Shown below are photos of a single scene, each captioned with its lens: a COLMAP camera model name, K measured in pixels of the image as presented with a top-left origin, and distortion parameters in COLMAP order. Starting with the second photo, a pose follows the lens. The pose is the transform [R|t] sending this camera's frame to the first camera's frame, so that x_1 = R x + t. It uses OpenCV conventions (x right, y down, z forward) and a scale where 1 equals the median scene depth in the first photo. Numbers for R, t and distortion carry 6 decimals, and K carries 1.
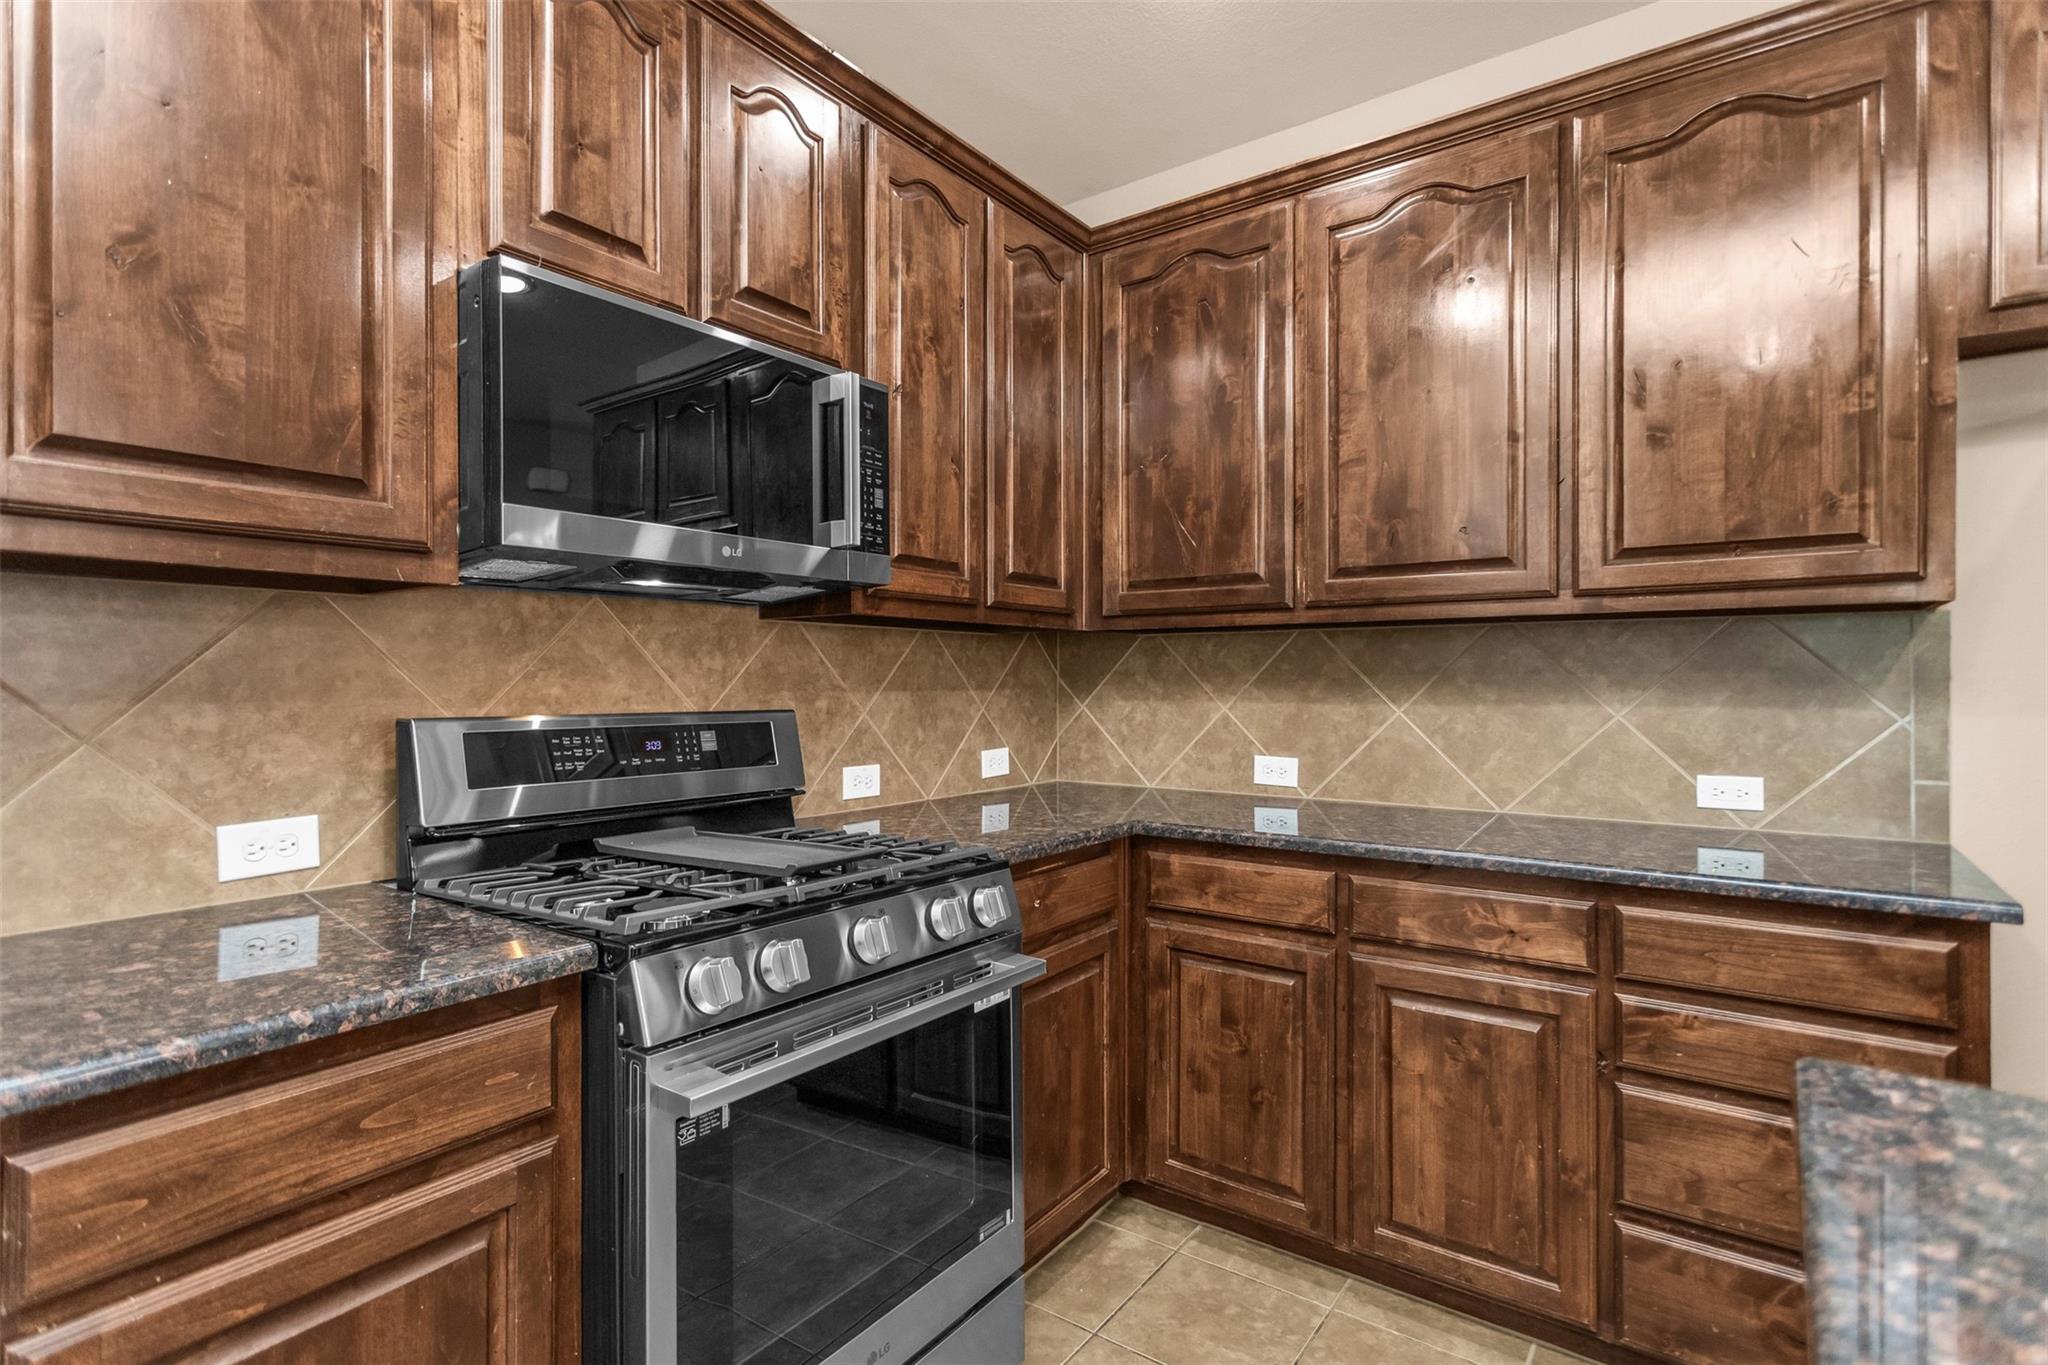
lens RADIAL K [[985.4, 0, 1004.9], [0, 985.4, 677.5], [0, 0, 1]] dist [0.000693, 0.001818]
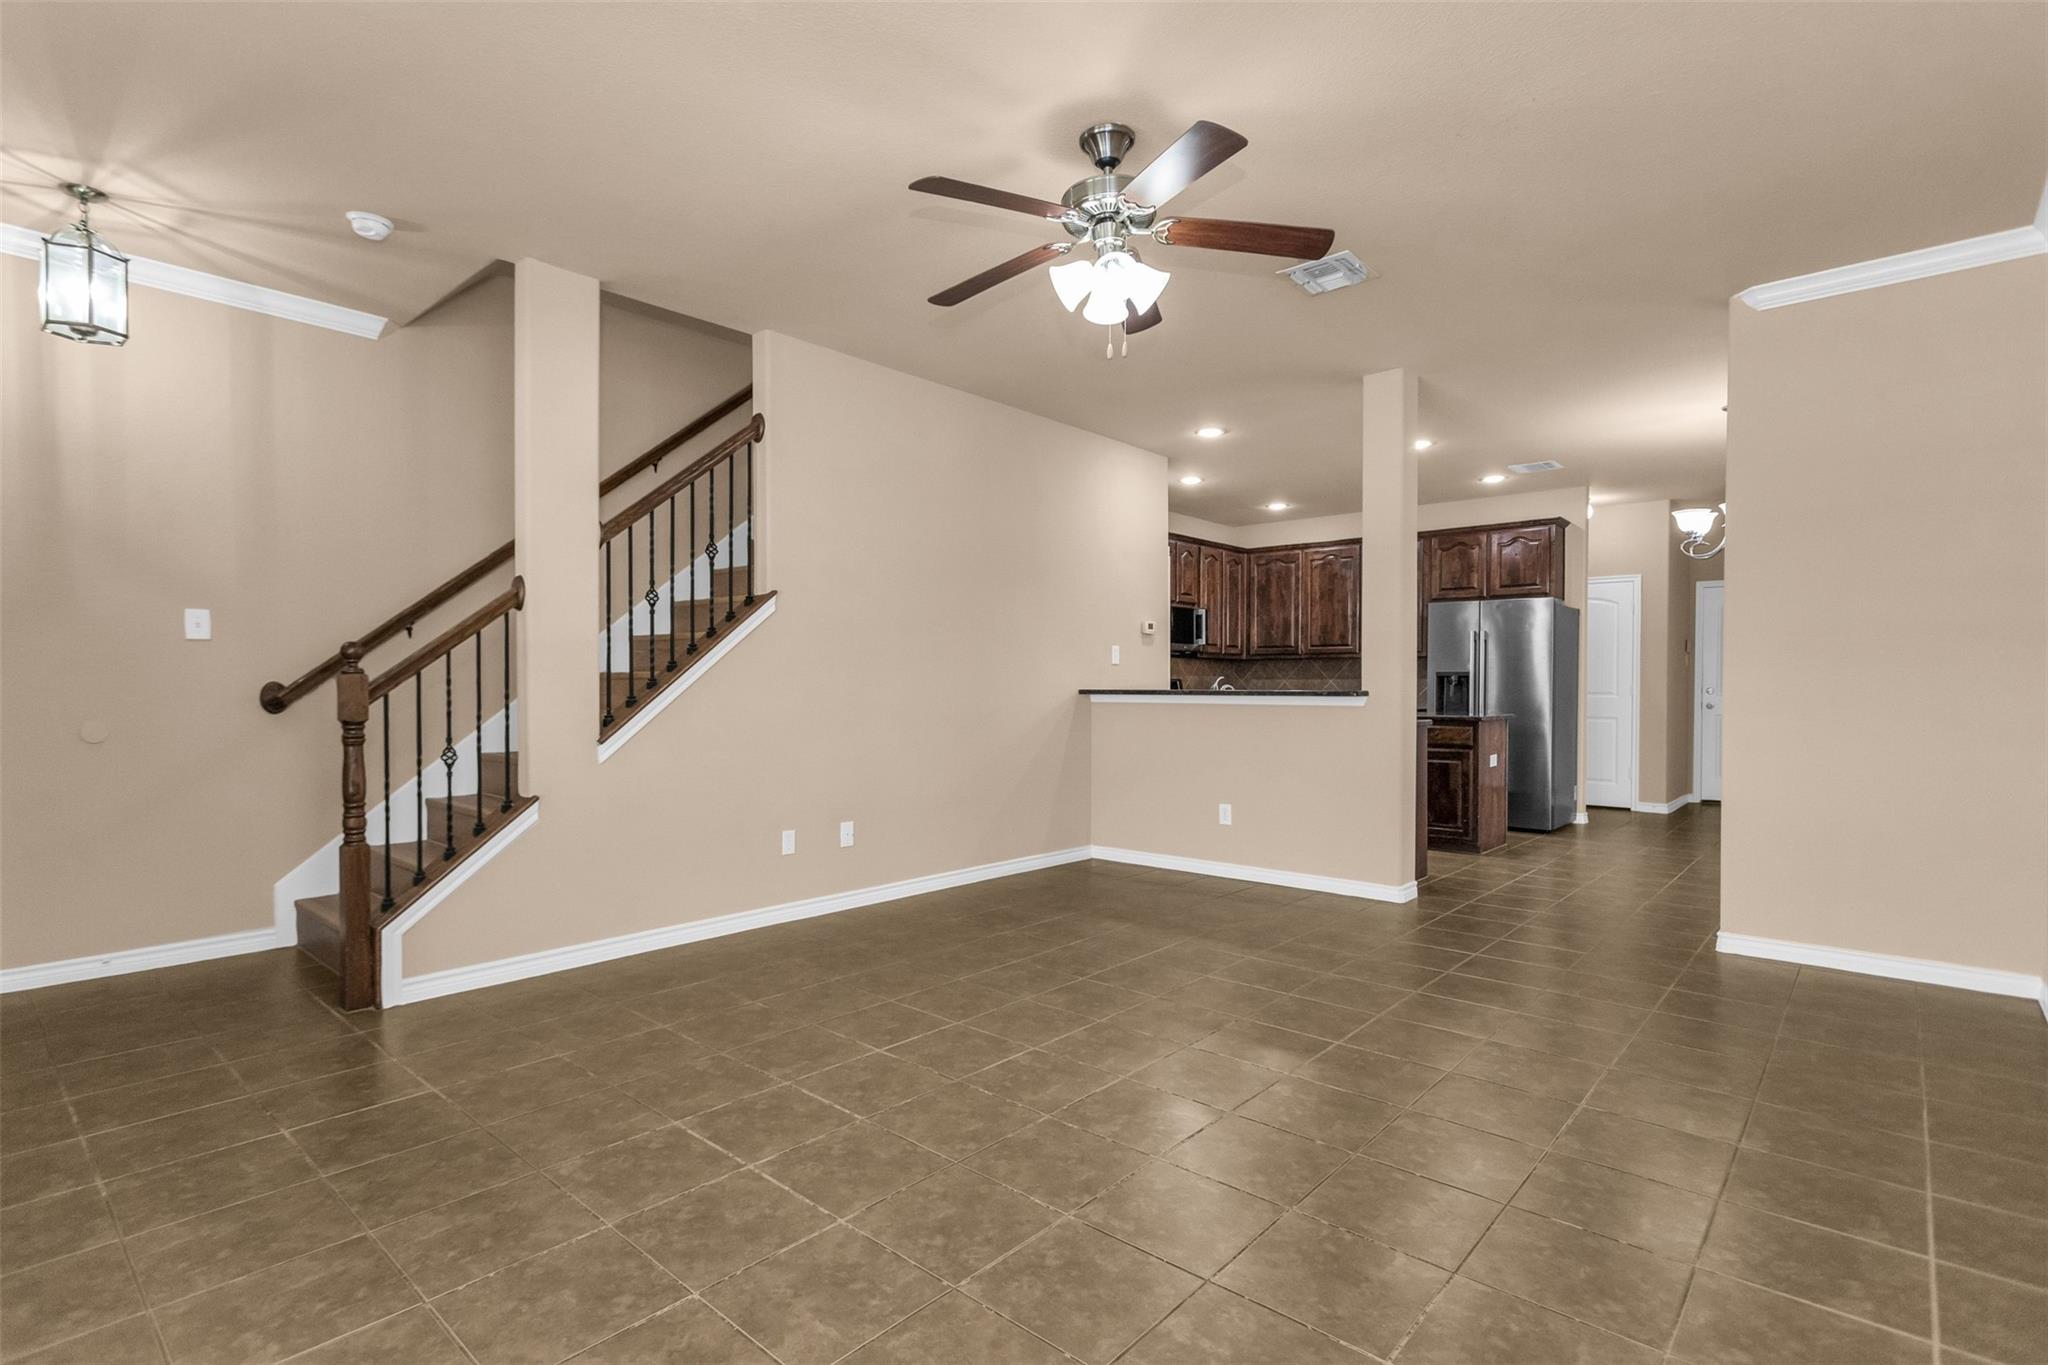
lens RADIAL K [[985.4, 0, 1020.2], [0, 985.4, 697.7], [0, 0, 1]] dist [0.000693, 0.001818]
pose [[0.996774, 0.003629, -0.080177, -0.561862], [-0.002529, 0.999901, 0.013811, 0.056132], [0.080219, -0.013563, 0.996685, -3.330402]]
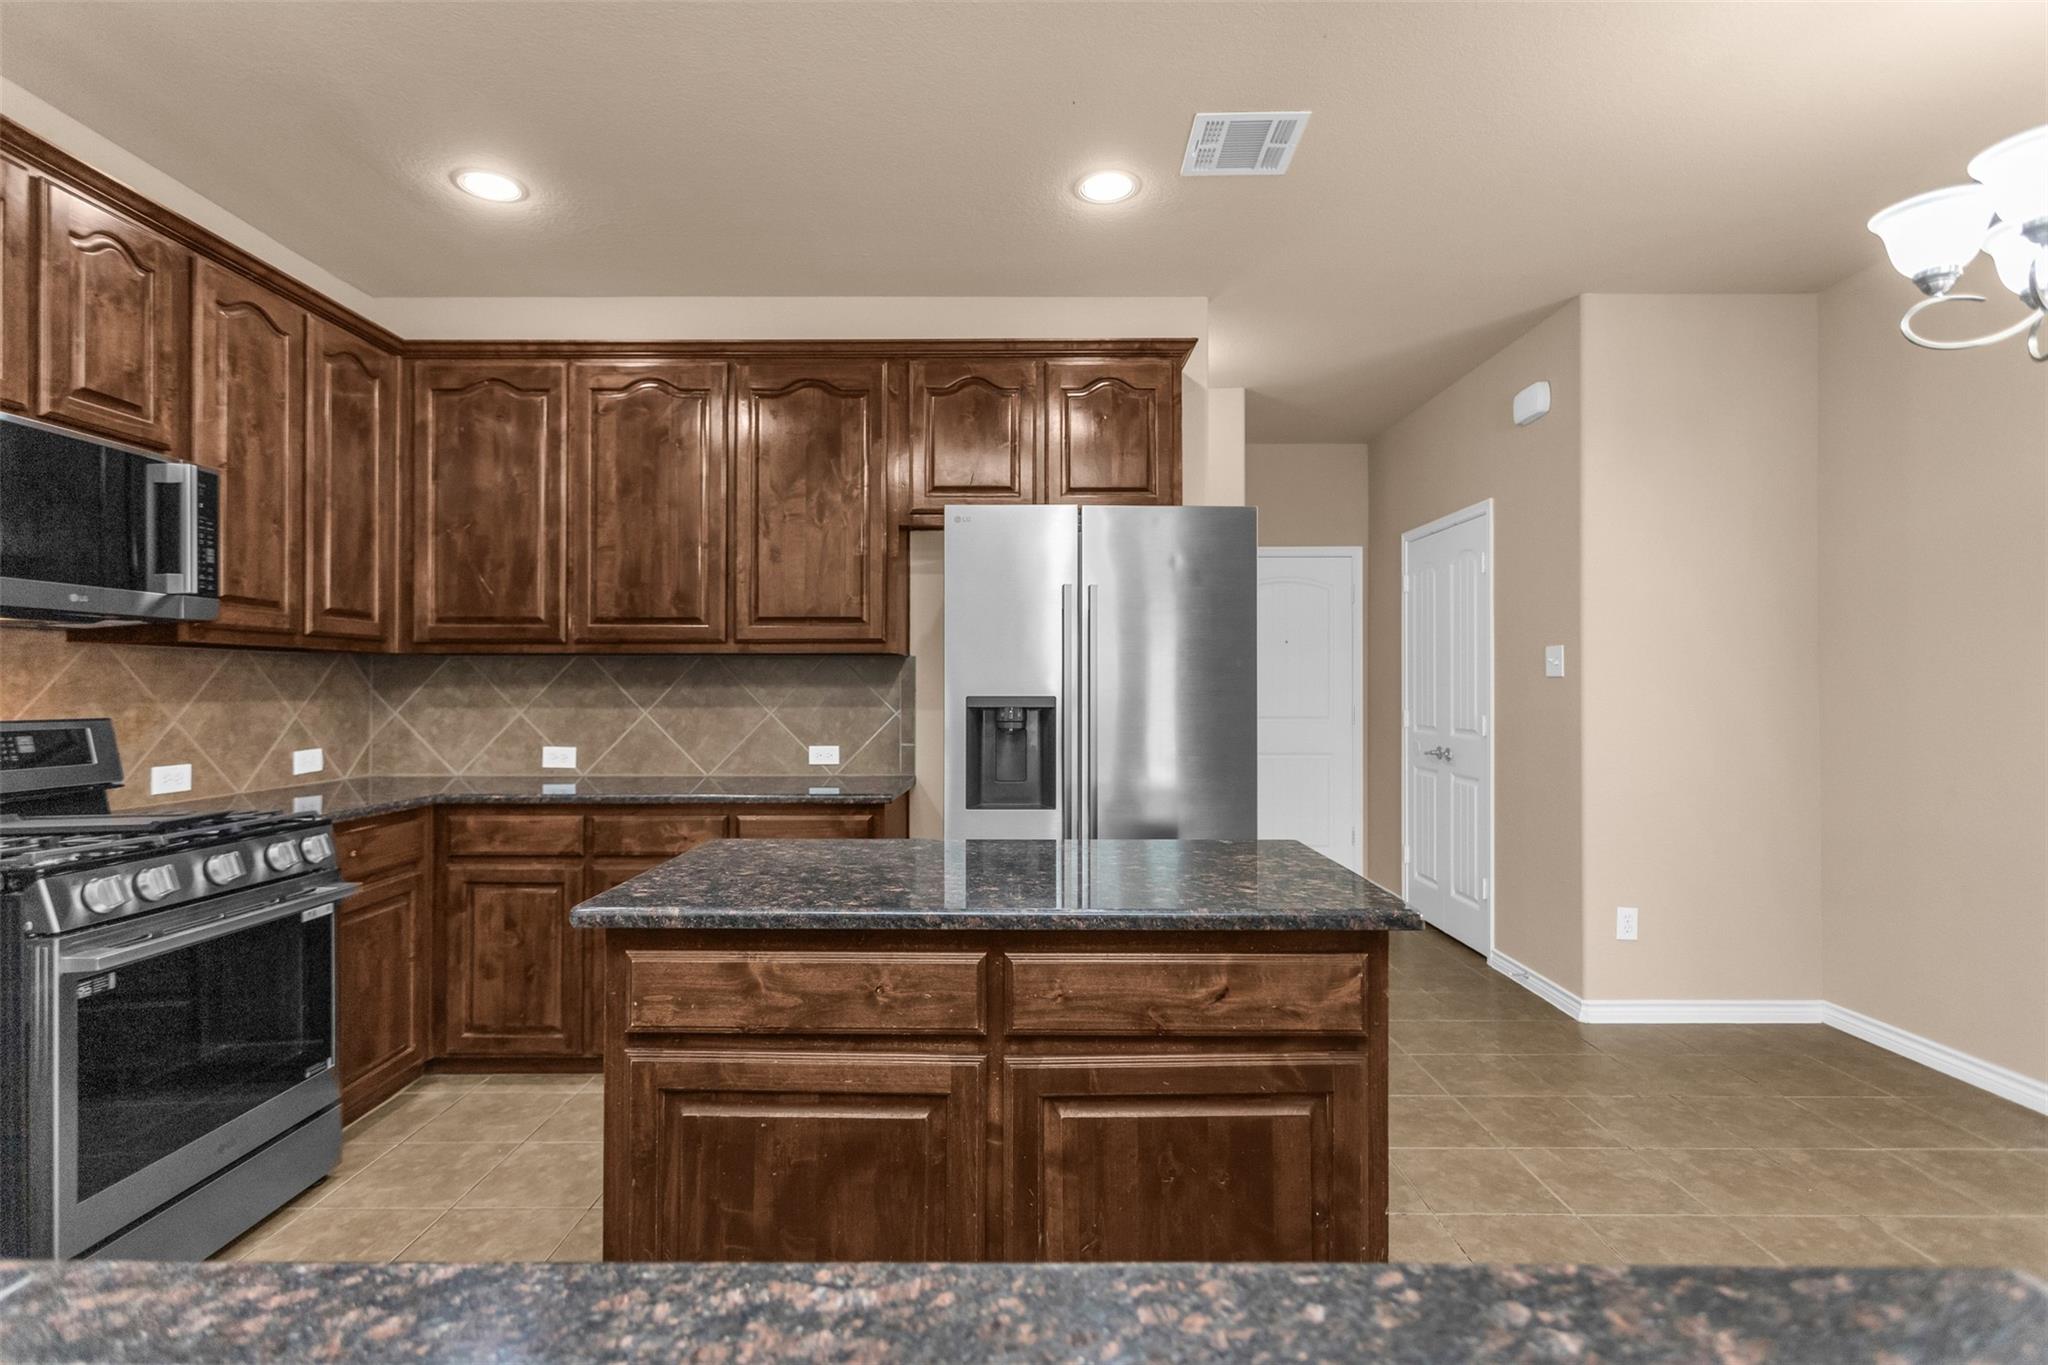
lens RADIAL K [[985.4, 0, 1019.6], [0, 985.4, 679.1], [0, 0, 1]] dist [0.000693, 0.001818]
pose [[0.803357, 0.005045, 0.595476, -0.038582], [-0.002014, 0.999981, -0.005755, -0.010256], [-0.595494, 0.003424, 0.803353, -0.624436]]
